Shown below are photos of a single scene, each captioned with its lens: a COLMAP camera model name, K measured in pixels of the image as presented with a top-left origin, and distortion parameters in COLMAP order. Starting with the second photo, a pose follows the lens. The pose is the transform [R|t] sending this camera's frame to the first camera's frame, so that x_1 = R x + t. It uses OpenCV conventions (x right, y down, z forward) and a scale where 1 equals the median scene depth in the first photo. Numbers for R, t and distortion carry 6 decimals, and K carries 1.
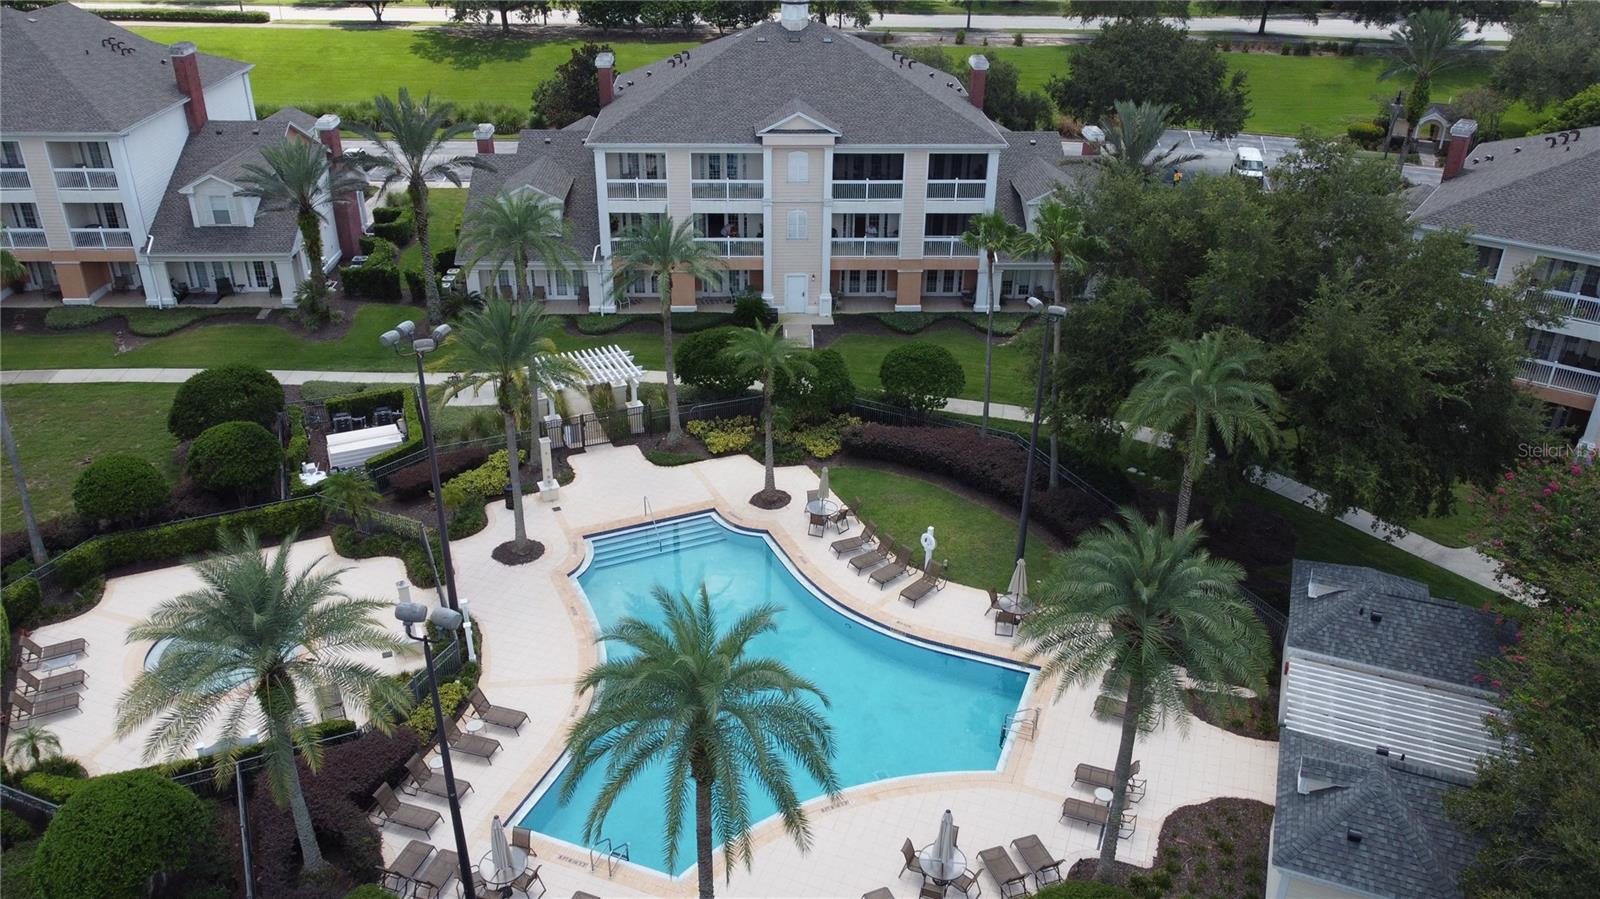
lens RADIAL K [[1209.2, 0, 800.0], [0, 1209.2, 449.5], [0, 0, 1]] dist [0.003013, -0.002247]
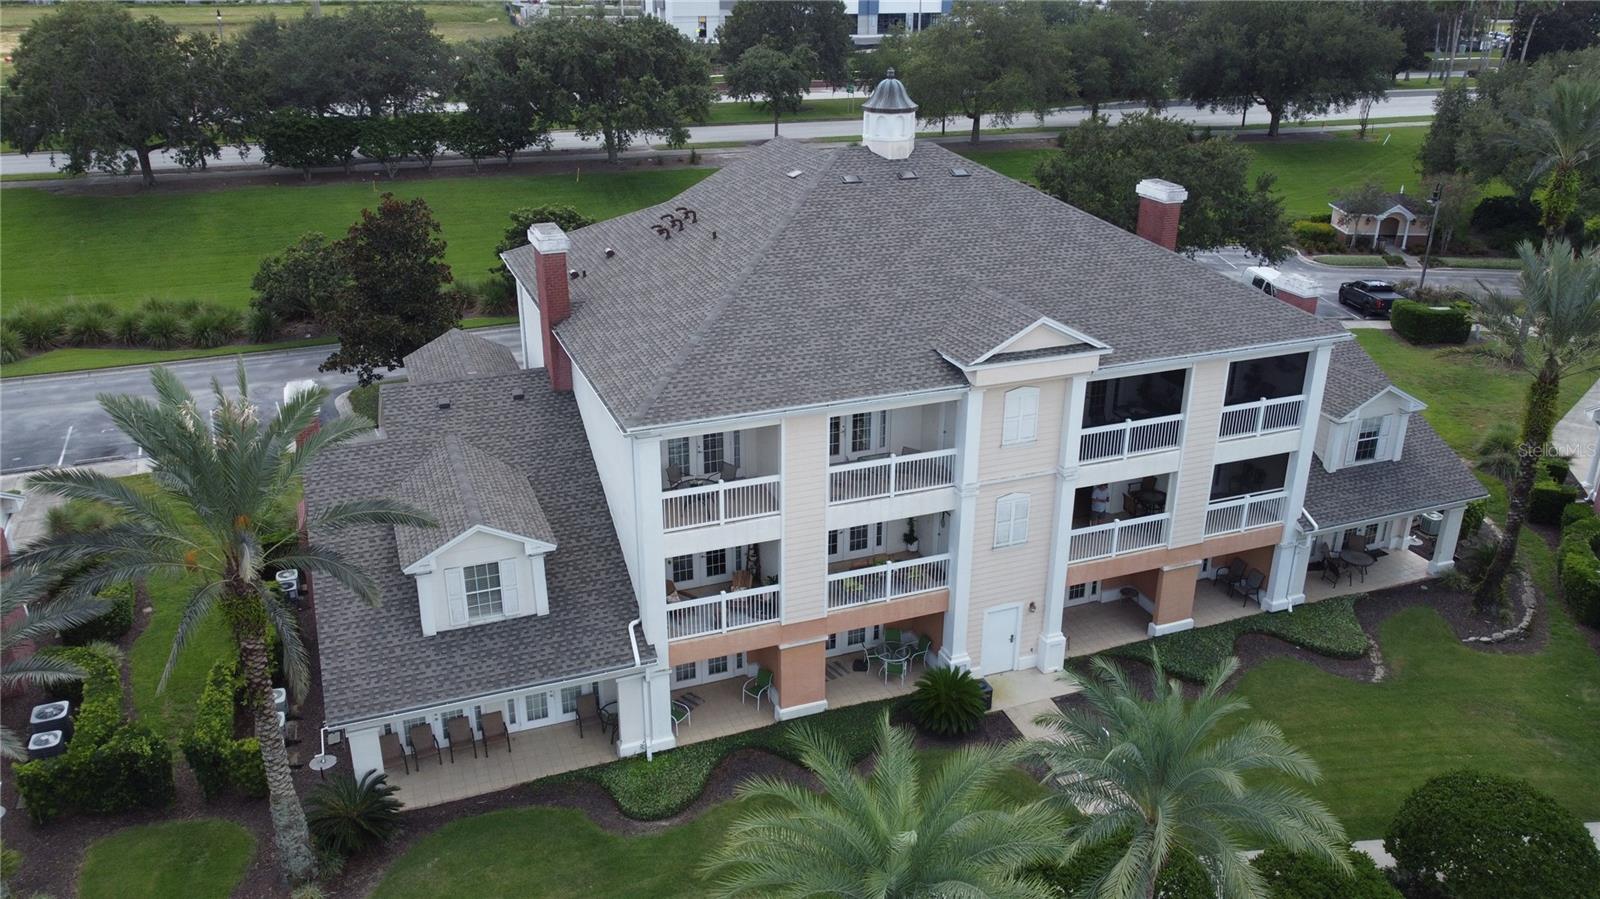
lens RADIAL K [[1209.2, 0, 800.0], [0, 1209.2, 449.5], [0, 0, 1]] dist [0.003013, -0.002247]
pose [[0.944710, -0.132954, 0.299745, -0.242902], [0.157364, 0.985794, -0.058710, -0.200833], [-0.287681, 0.102633, 0.952211, 0.528606]]
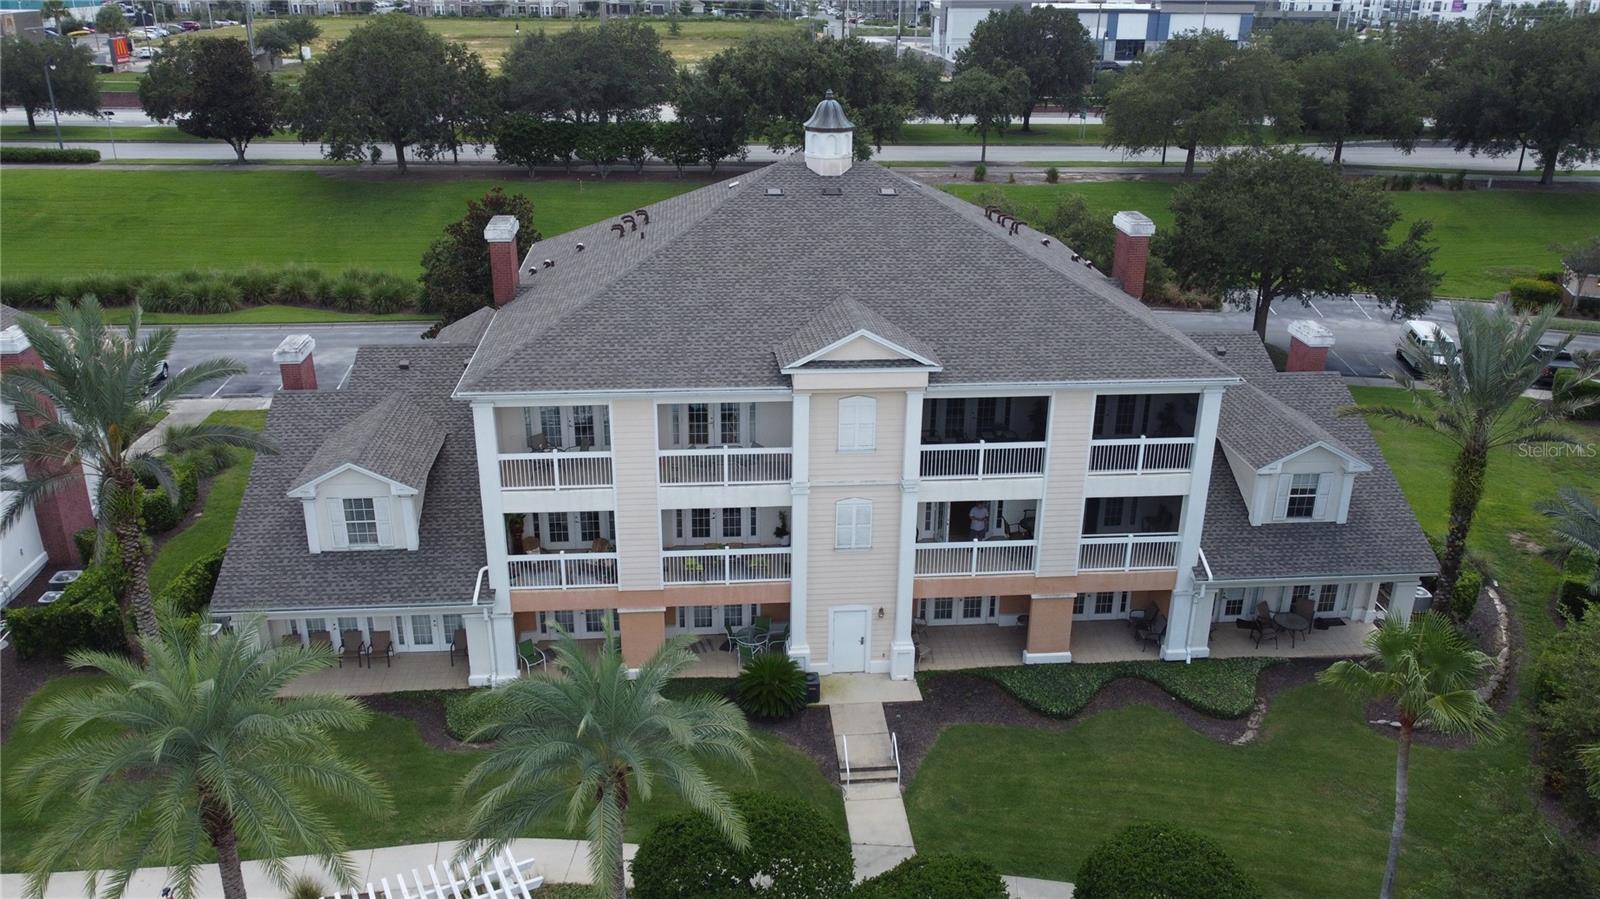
lens RADIAL K [[1209.2, 0, 800.0], [0, 1209.2, 449.5], [0, 0, 1]] dist [0.003013, -0.002247]
pose [[0.998799, -0.020146, 0.044664, -0.050286], [0.024457, 0.994867, -0.098194, -0.167419], [-0.042456, 0.099168, 0.994165, 0.459602]]
